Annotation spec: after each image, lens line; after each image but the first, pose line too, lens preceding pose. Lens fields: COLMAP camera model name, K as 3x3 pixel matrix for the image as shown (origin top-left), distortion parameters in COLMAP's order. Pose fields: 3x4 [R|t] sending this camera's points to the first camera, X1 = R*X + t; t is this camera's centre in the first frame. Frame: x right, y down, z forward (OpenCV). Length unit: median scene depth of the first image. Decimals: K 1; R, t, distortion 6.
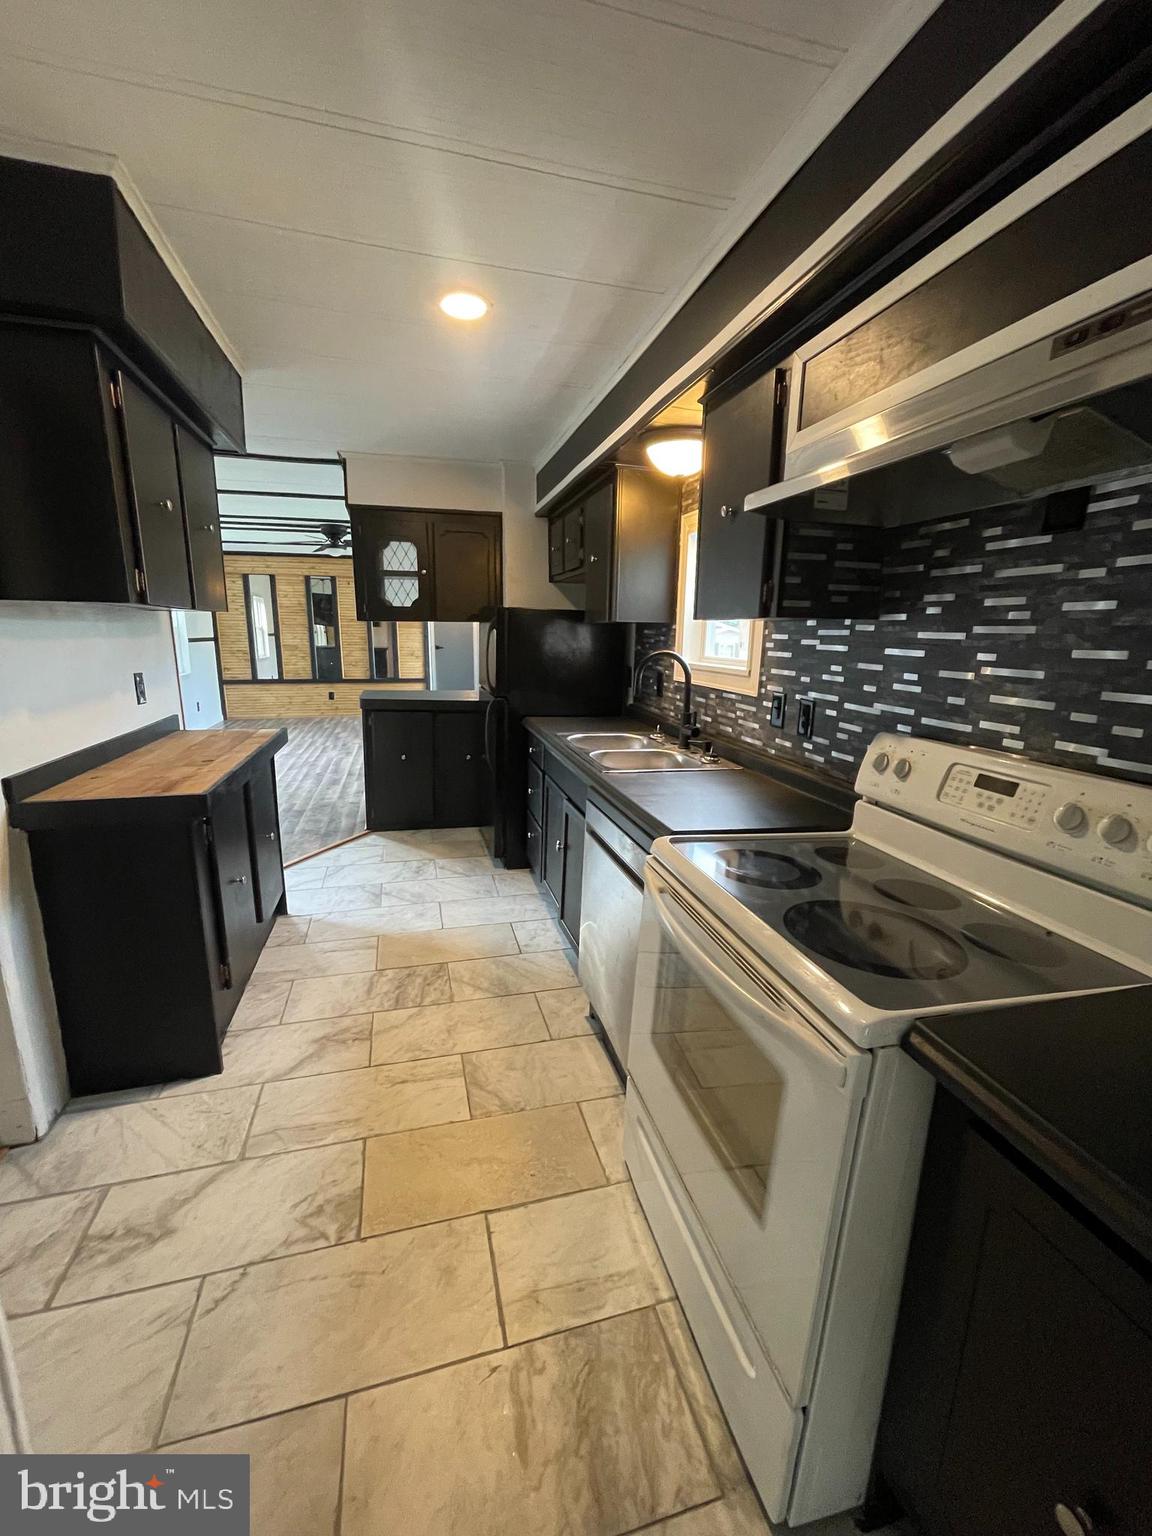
lens RADIAL K [[621.9, 0, 569.9], [0, 621.9, 766.5], [0, 0, 1]] dist [-0.003732, 0.000272]
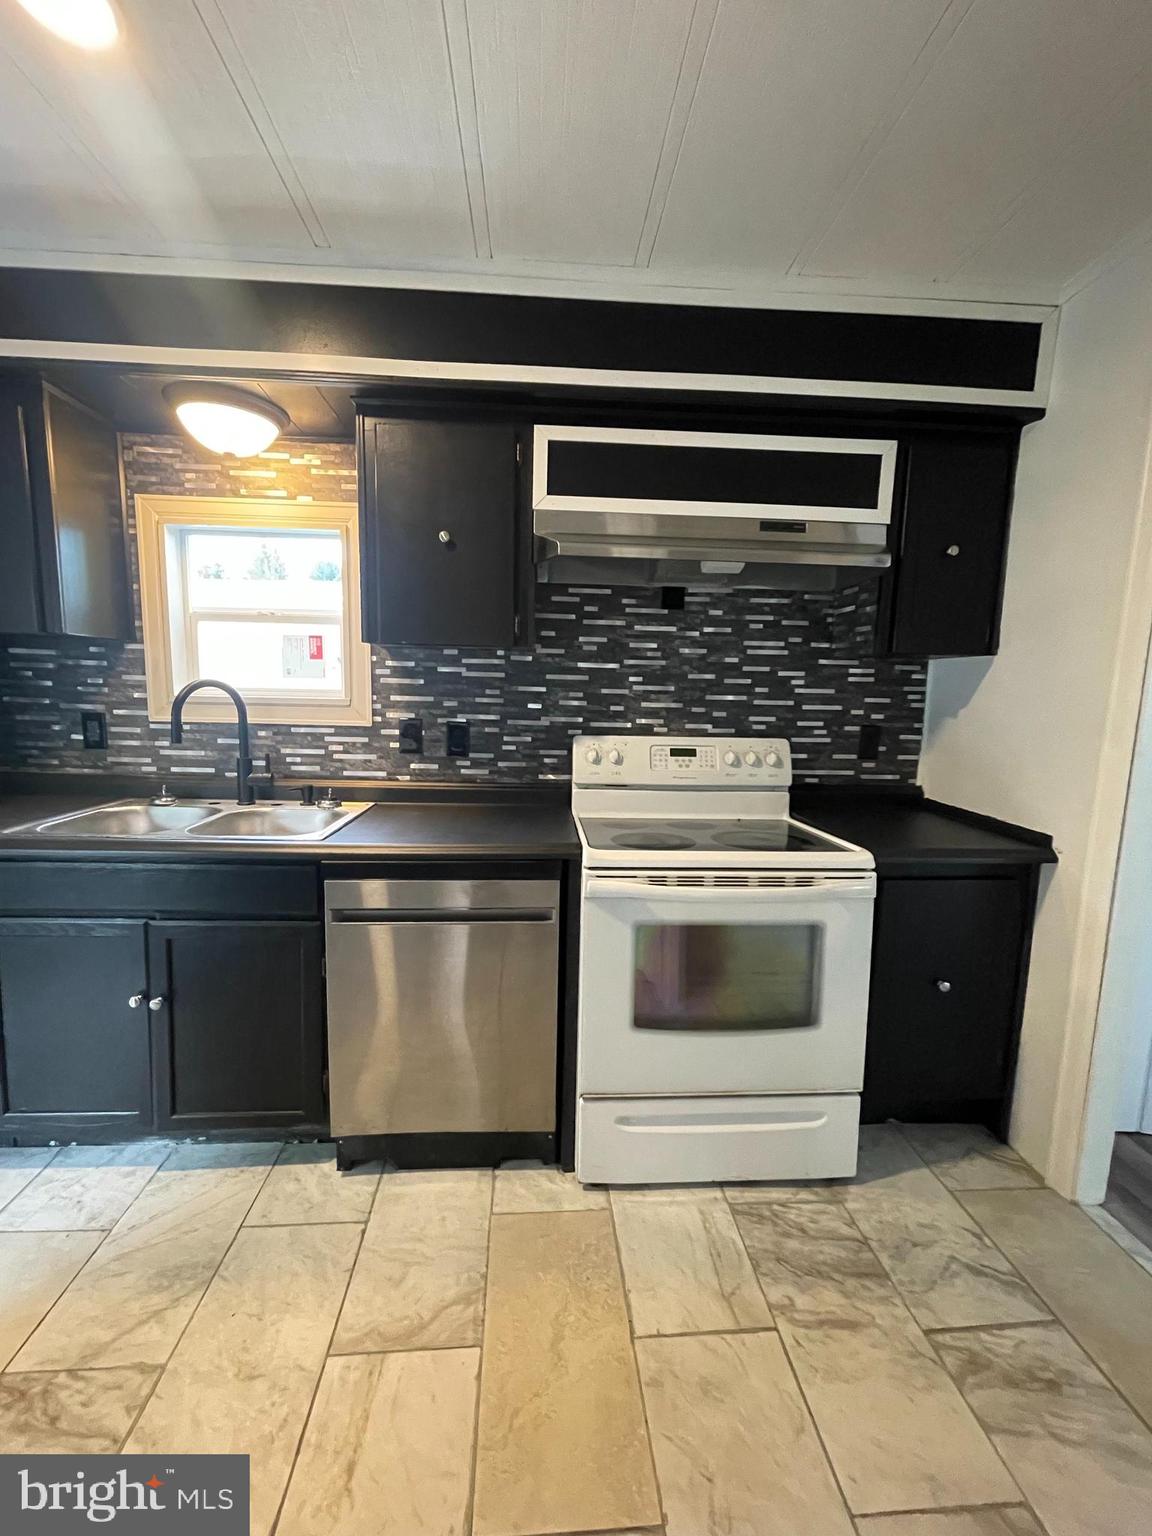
lens RADIAL K [[621.9, 0, 570.4], [0, 621.9, 766.4], [0, 0, 1]] dist [-0.003732, 0.000272]
pose [[0.193462, -0.143403, 0.970571, -0.703221], [0.189334, 0.976122, 0.106483, -0.118050], [-0.962666, 0.163161, 0.215993, 0.632934]]
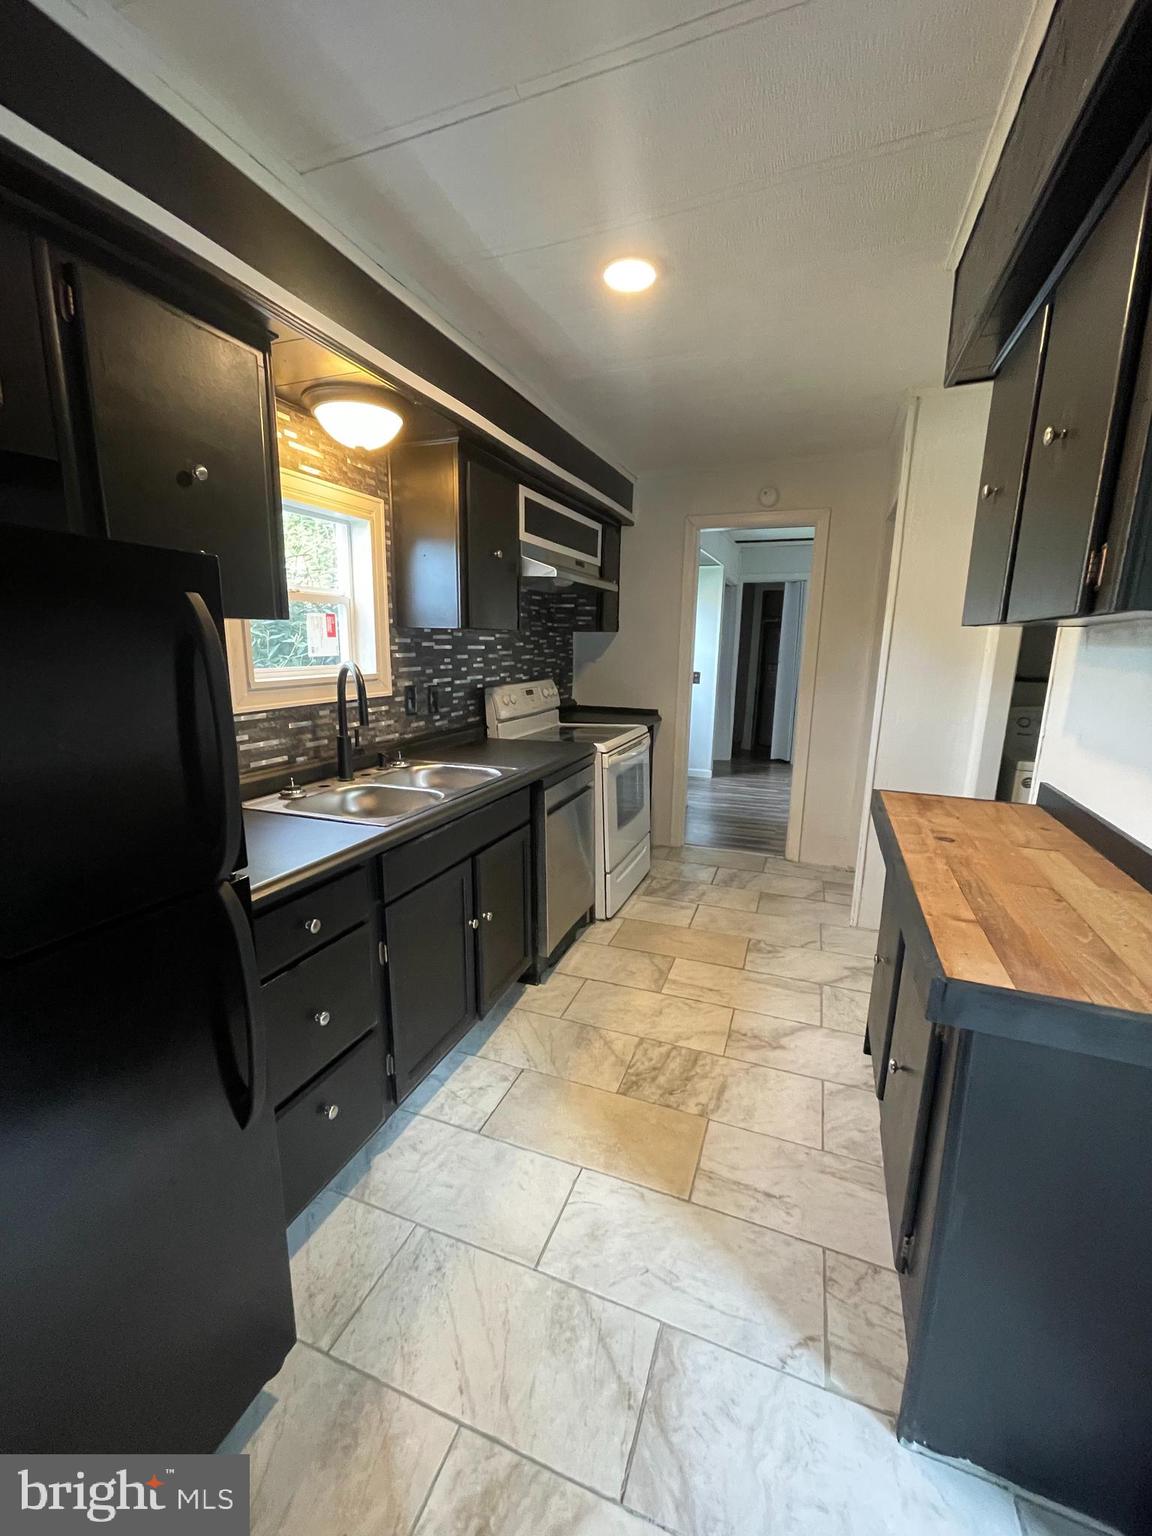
lens RADIAL K [[621.9, 0, 573.7], [0, 621.9, 771.5], [0, 0, 1]] dist [-0.003732, 0.000272]
pose [[-0.808118, -0.146390, 0.570539, -0.751892], [0.102172, 0.919103, 0.380541, -0.462460], [-0.580091, 0.365815, -0.727787, 2.056048]]
